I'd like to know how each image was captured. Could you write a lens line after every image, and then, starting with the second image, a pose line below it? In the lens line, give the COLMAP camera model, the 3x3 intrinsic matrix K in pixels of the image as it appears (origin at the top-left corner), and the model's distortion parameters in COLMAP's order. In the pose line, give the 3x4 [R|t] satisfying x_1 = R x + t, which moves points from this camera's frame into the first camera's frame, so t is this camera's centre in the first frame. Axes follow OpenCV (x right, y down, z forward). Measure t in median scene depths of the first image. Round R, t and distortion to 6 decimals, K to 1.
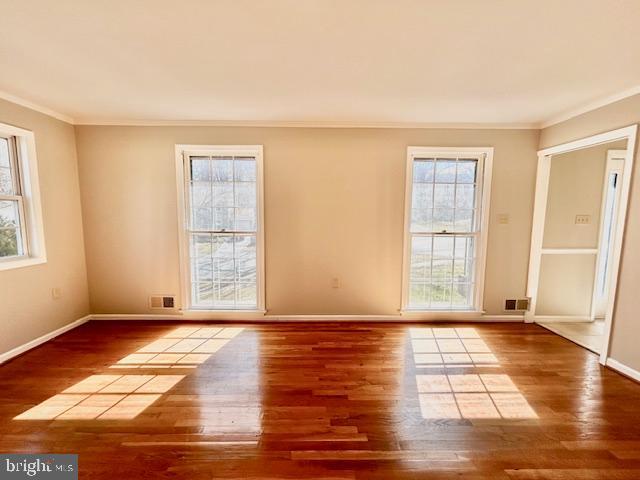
lens RADIAL K [[260.6, 0, 318.9], [0, 260.6, 237.9], [0, 0, 1]] dist [0.001791, 0.000559]
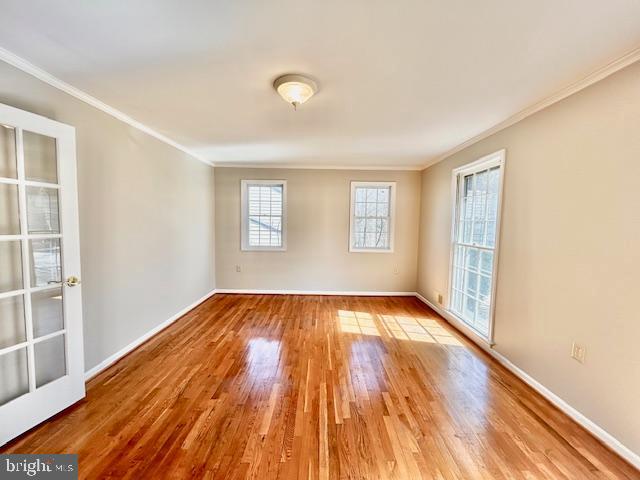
lens RADIAL K [[260.6, 0, 318.9], [0, 260.6, 237.9], [0, 0, 1]] dist [0.001791, 0.000559]
pose [[-0.018021, 0.055772, -0.998281, 0.686105], [-0.111279, 0.992128, 0.057437, -0.048280], [0.993626, 0.112123, -0.011673, 0.449486]]
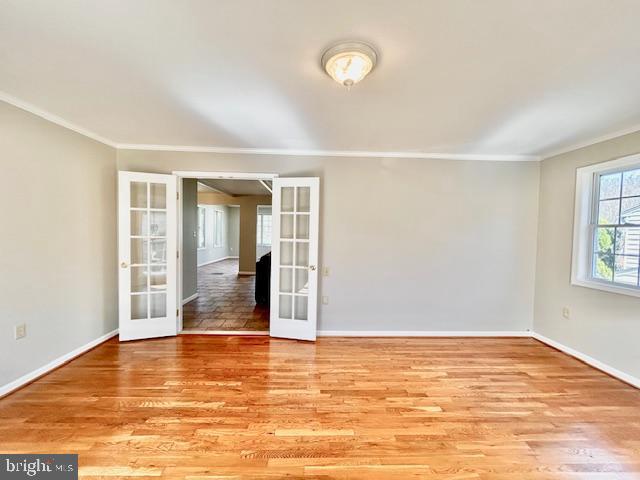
lens RADIAL K [[259.7, 0, 320.0], [0, 259.7, 240.0], [0, 0, 1]] dist [0.001765, 0.000250]
pose [[-0.999498, -0.024741, -0.019815, 0.055542], [-0.027164, 0.990715, 0.133213, -0.098786], [0.016335, 0.133685, -0.990889, 0.911689]]
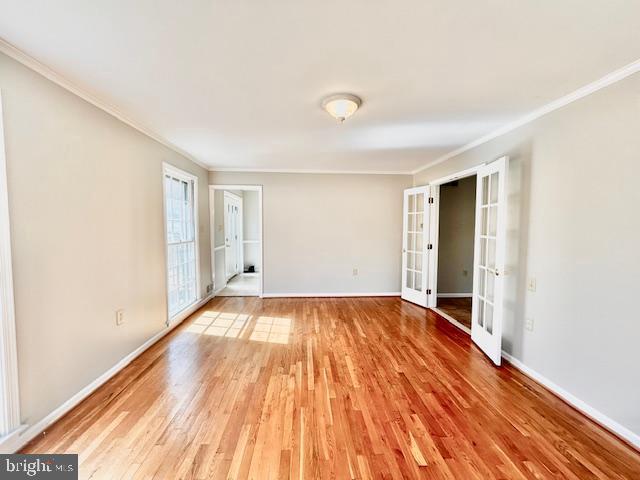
lens RADIAL K [[260.6, 0, 318.9], [0, 260.6, 237.9], [0, 0, 1]] dist [0.001791, 0.000559]
pose [[-0.046146, -0.054158, 0.997465, -0.768680], [0.088768, 0.994357, 0.058096, -0.054972], [-0.994983, 0.091224, -0.041079, 0.469551]]
